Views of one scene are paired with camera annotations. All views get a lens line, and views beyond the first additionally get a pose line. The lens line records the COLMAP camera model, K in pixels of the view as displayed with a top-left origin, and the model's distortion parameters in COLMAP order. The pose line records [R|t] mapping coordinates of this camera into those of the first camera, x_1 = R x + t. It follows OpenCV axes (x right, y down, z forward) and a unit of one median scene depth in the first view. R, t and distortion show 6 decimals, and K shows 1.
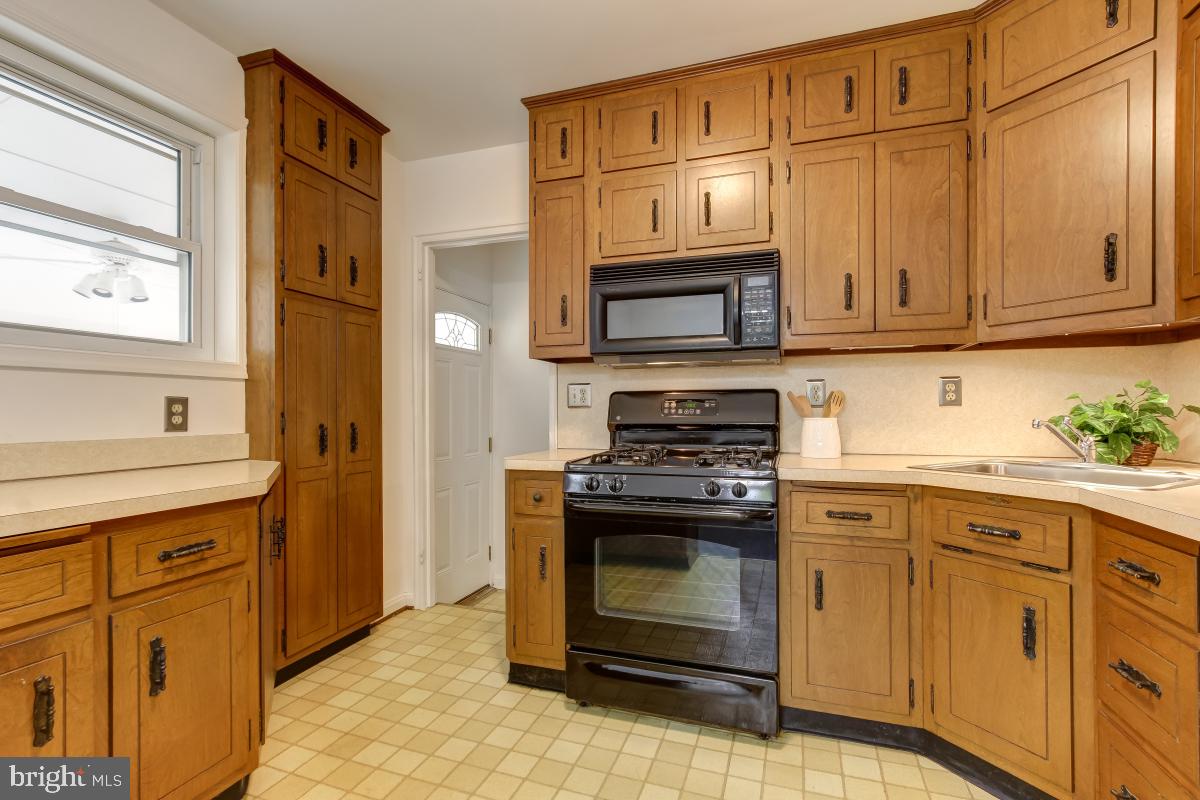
lens RADIAL K [[551.2, 0, 598.6], [0, 551.2, 412.5], [0, 0, 1]] dist [-0.001546, 0.000287]
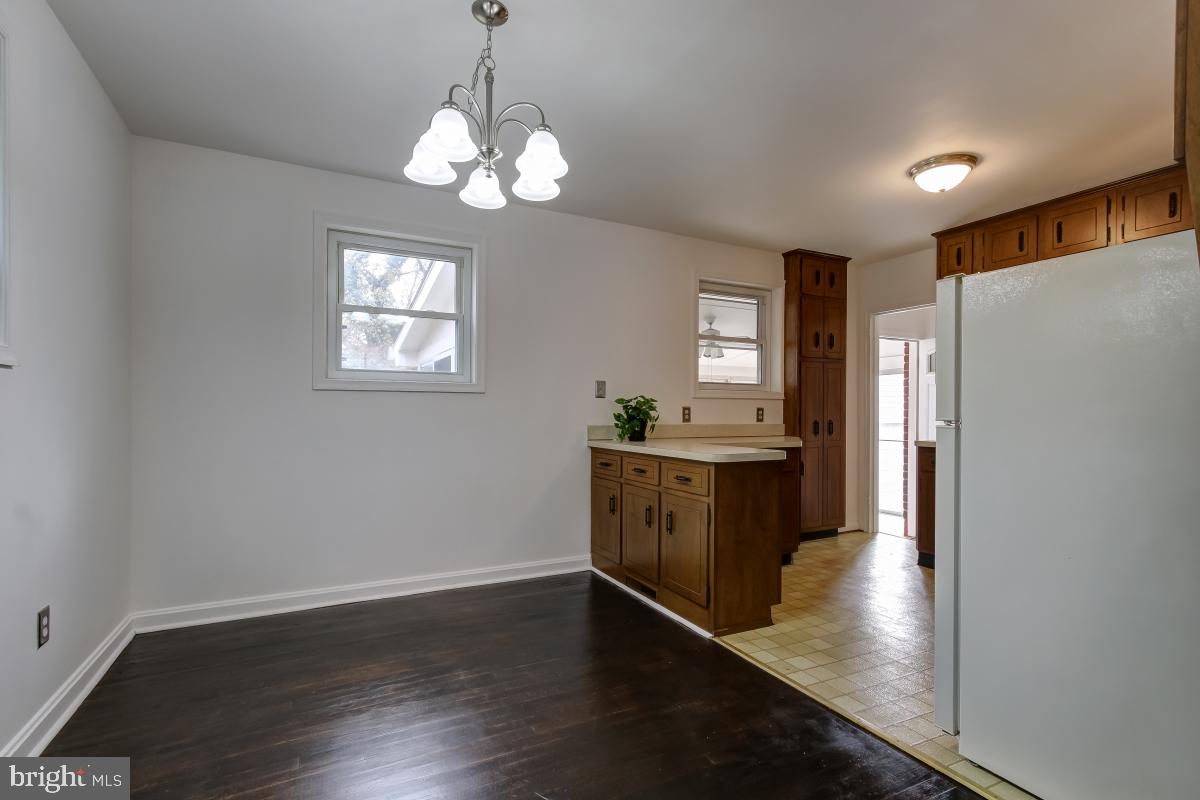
lens RADIAL K [[551.2, 0, 598.6], [0, 551.2, 412.5], [0, 0, 1]] dist [-0.001546, 0.000287]
pose [[0.713858, 0.008588, -0.700238, 0.365420], [-0.007886, 0.999960, 0.004224, -0.010474], [0.700246, 0.002507, 0.713897, -1.066315]]
